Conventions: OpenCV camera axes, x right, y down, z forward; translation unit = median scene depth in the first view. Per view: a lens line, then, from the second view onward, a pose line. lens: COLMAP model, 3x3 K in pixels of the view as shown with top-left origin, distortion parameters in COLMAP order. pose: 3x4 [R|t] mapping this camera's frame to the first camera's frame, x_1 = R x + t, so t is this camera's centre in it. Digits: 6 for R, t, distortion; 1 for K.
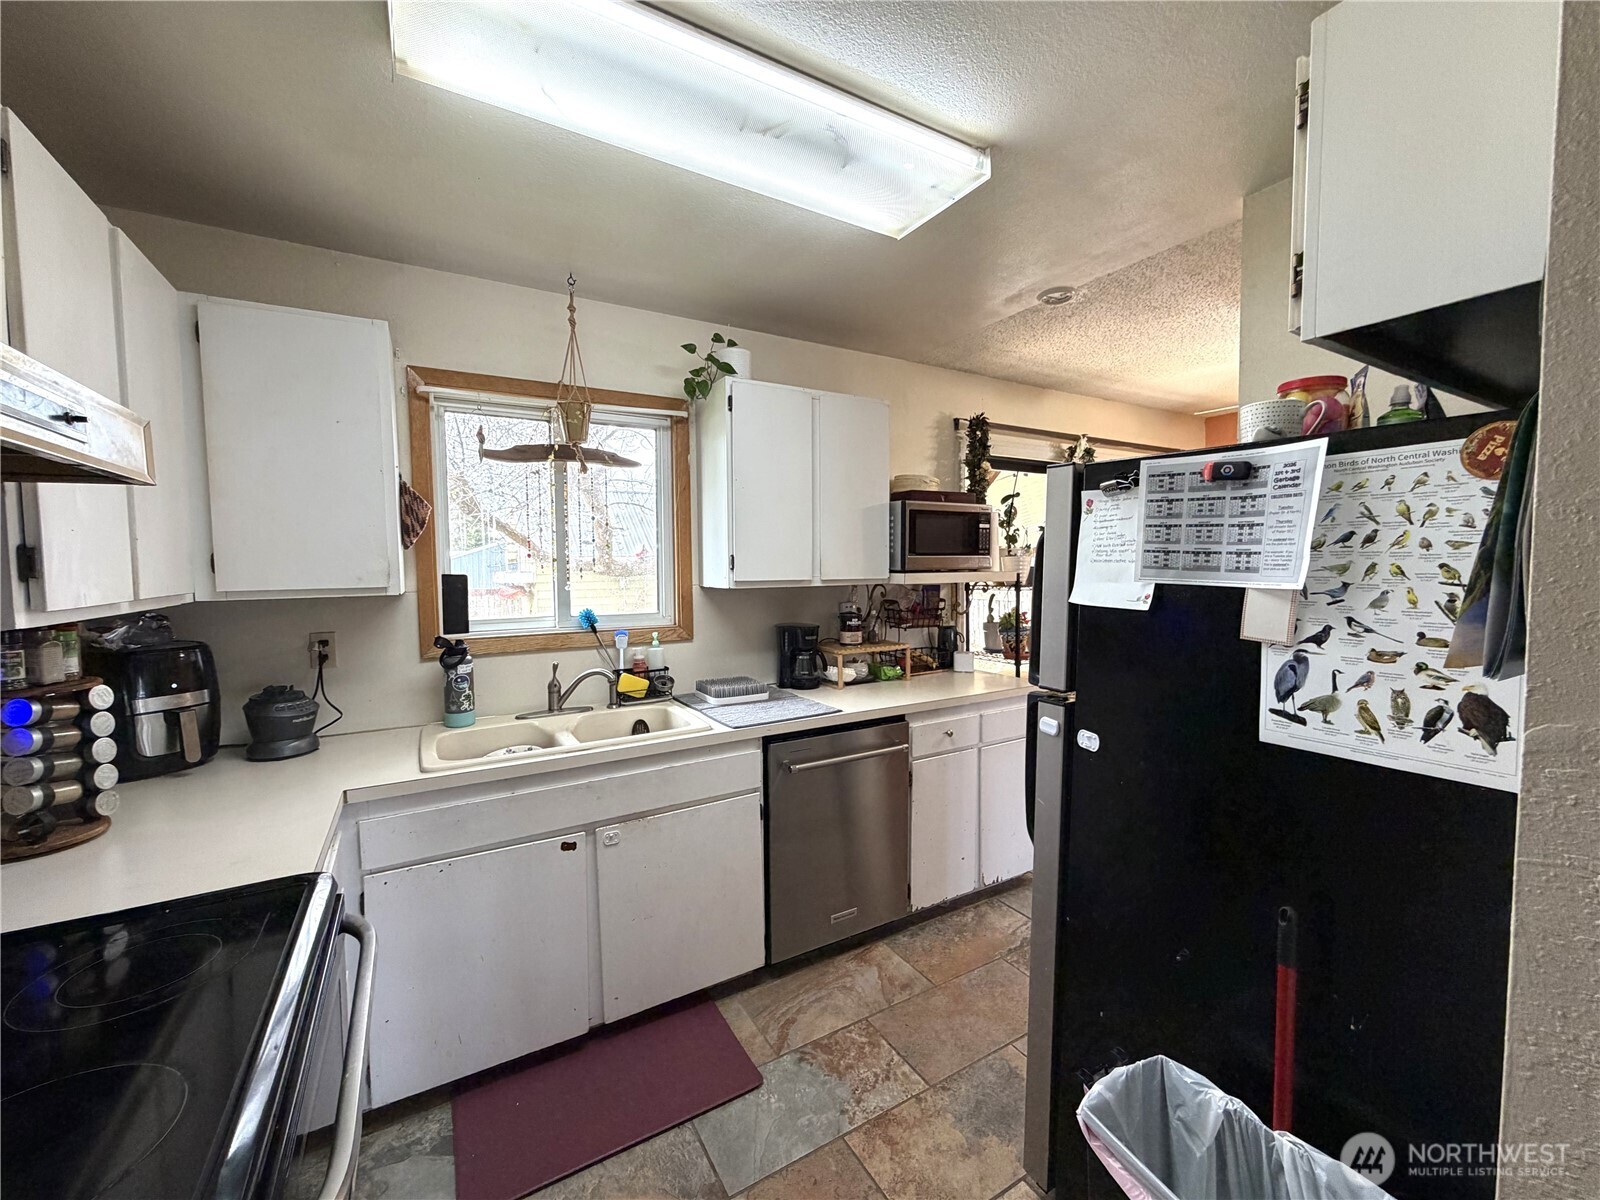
lens RADIAL K [[642.9, 0, 795.6], [0, 642.9, 598.2], [0, 0, 1]] dist [0.001397, 0.000112]
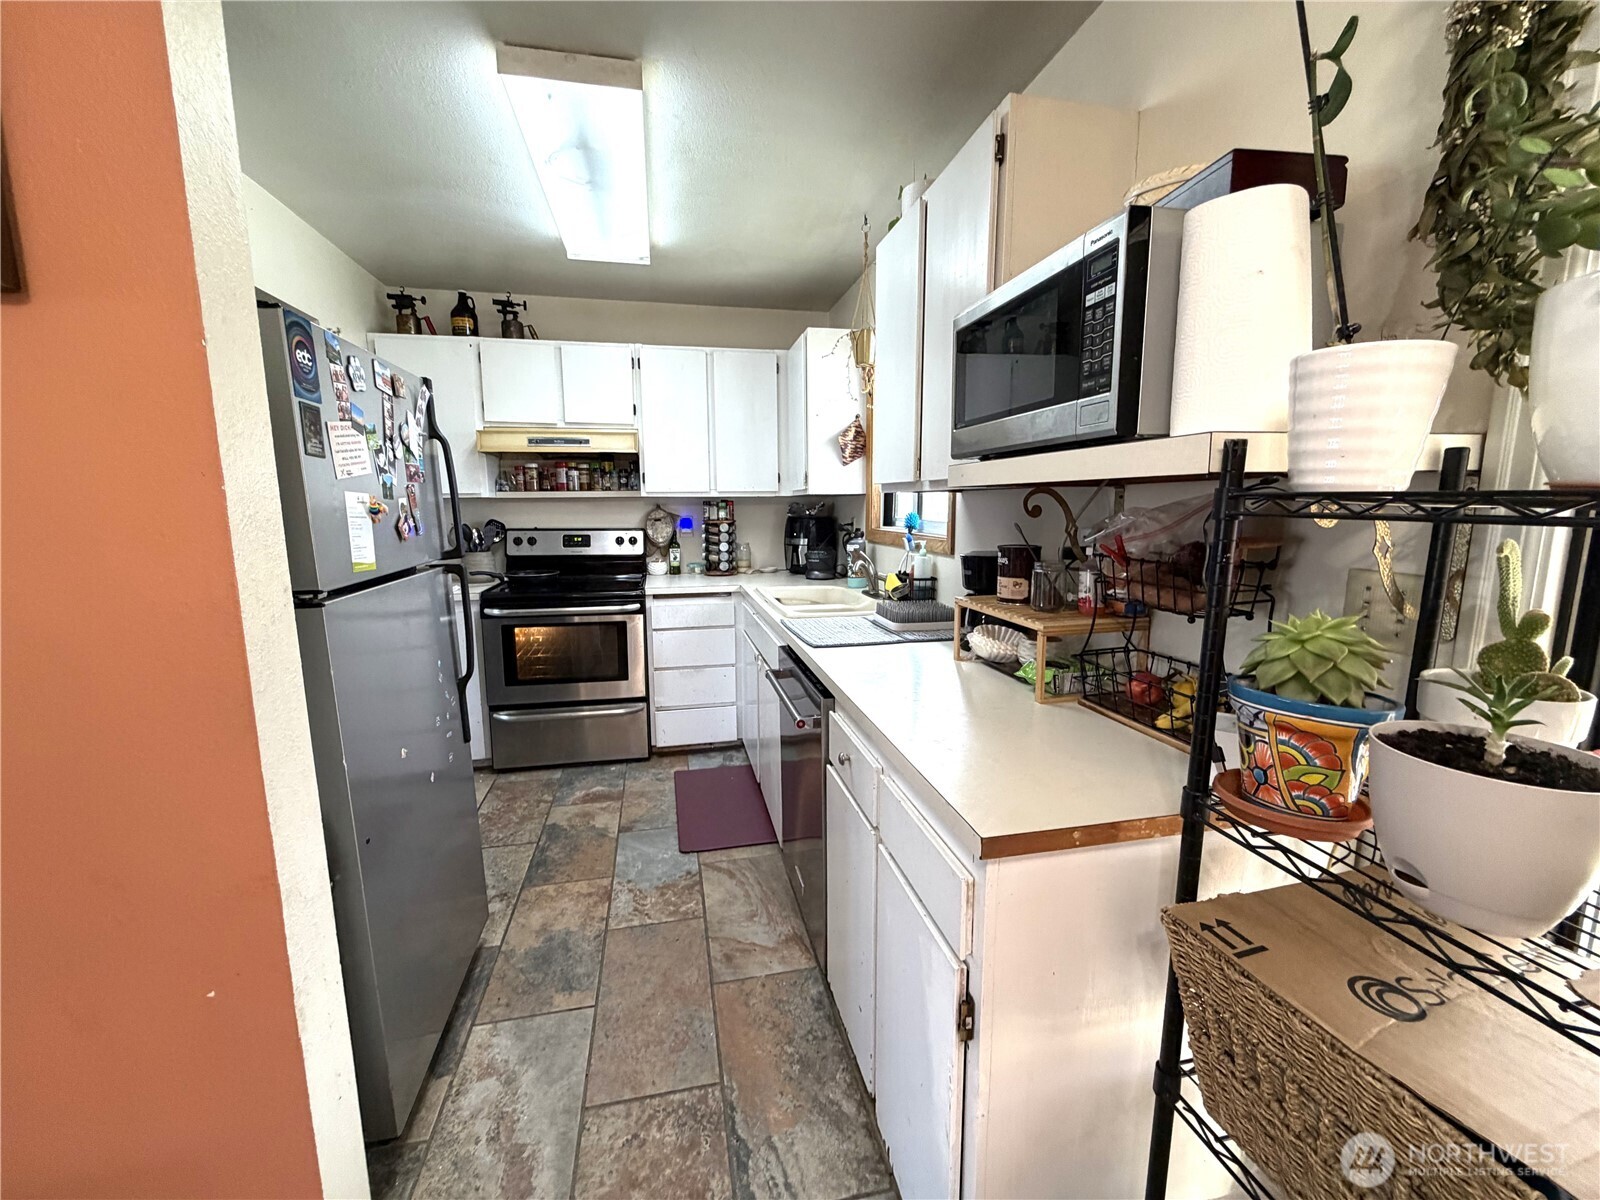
lens RADIAL K [[642.9, 0, 795.1], [0, 642.9, 602.6], [0, 0, 1]] dist [0.001397, 0.000112]
pose [[-0.317628, 0.160549, -0.934525, 1.019877], [-0.043467, 0.982060, 0.183489, -0.029376], [0.947219, 0.098902, -0.304952, 1.523898]]
